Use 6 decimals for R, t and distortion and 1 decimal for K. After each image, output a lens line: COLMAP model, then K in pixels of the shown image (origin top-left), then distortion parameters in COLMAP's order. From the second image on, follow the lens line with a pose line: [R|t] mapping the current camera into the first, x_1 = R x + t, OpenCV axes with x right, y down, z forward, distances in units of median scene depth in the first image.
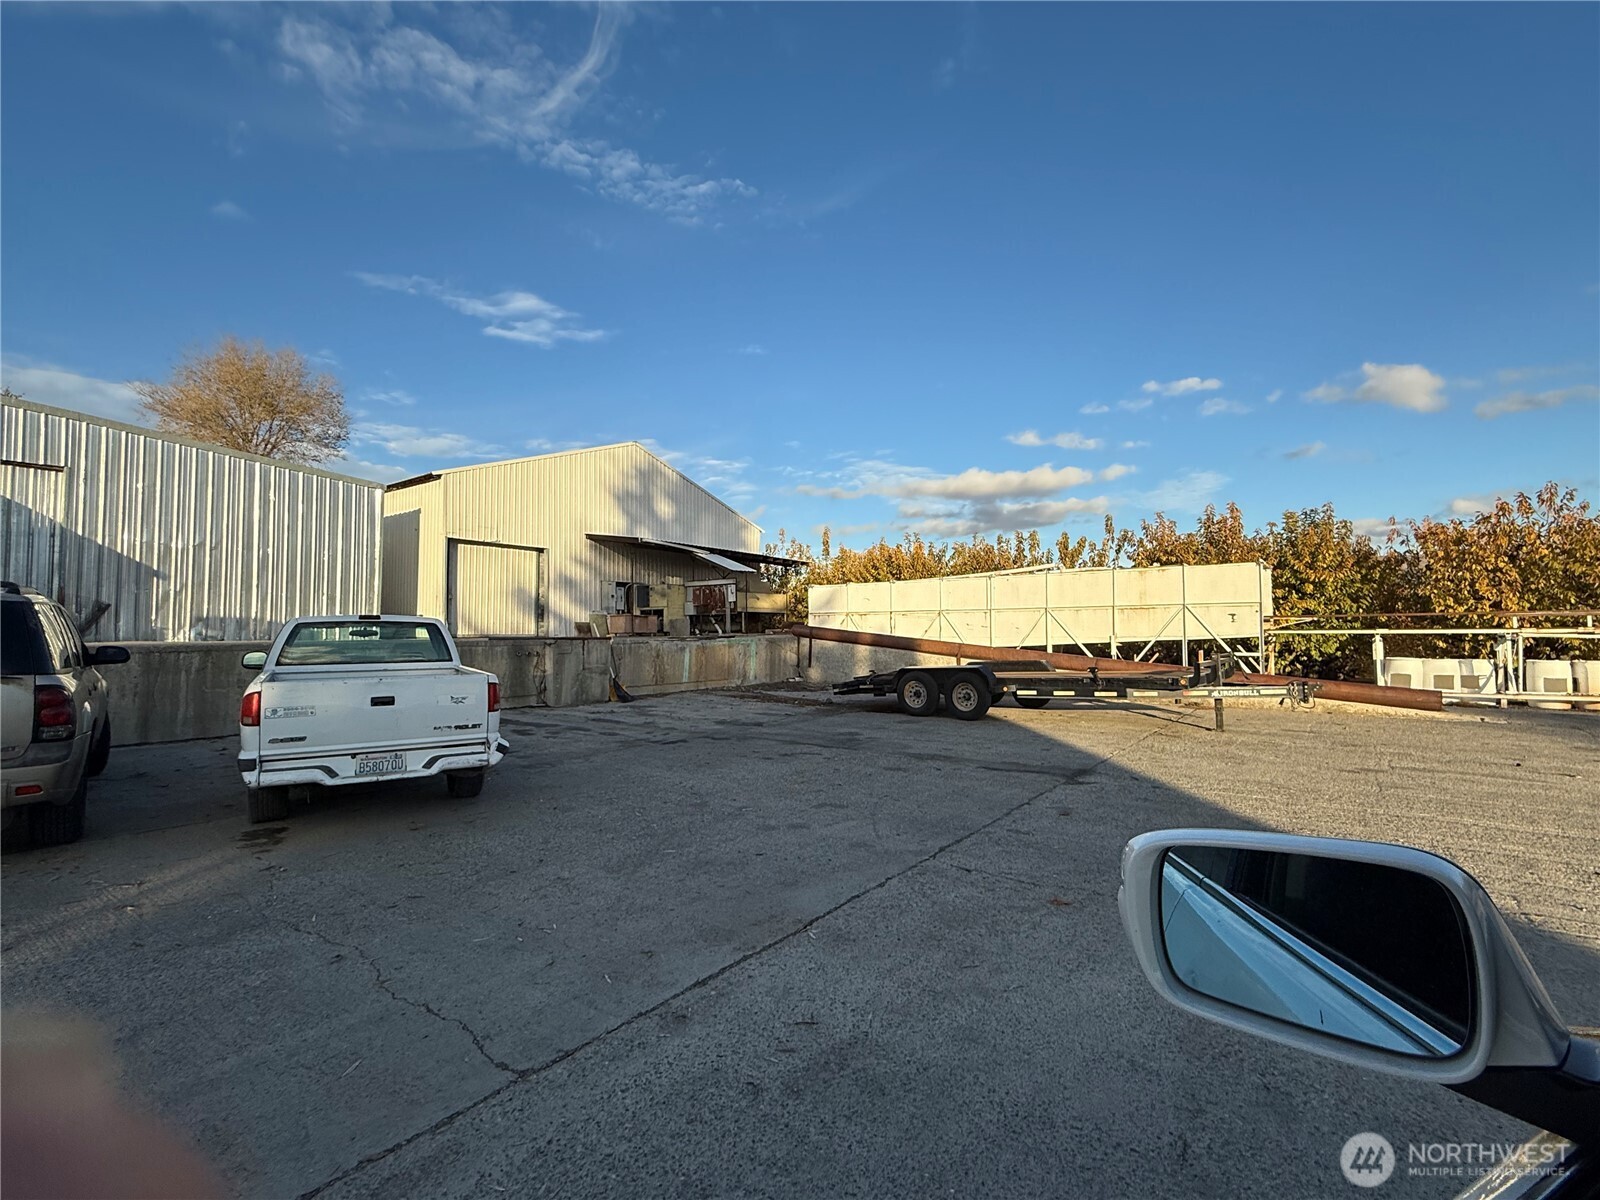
lens RADIAL K [[738.5, 0, 807.5], [0, 738.5, 615.2], [0, 0, 1]] dist [0.002513, -0.001796]
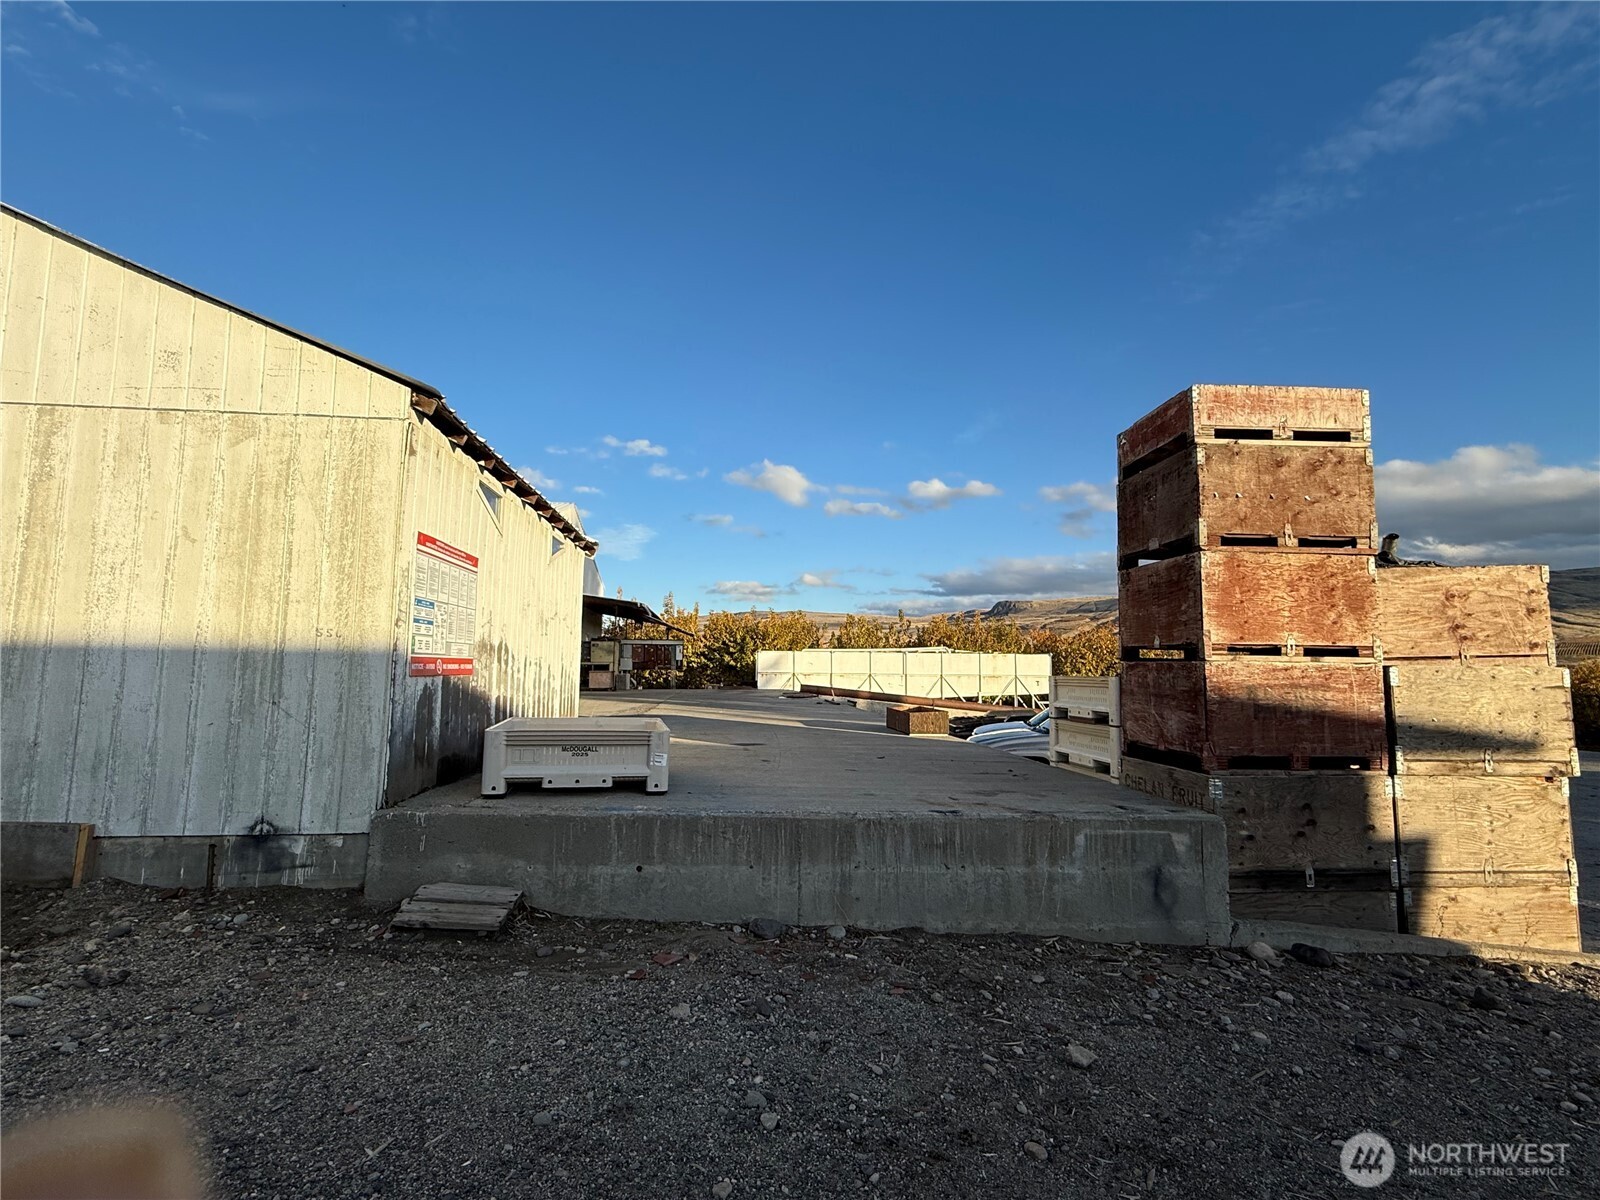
lens RADIAL K [[743.8, 0, 818.1], [0, 743.8, 595.6], [0, 0, 1]] dist [0.000009, -0.000265]
pose [[0.749253, 0.080938, 0.657320, -0.964311], [-0.030850, 0.995692, -0.087438, -0.031789], [-0.661565, 0.045235, 0.748522, -0.058767]]
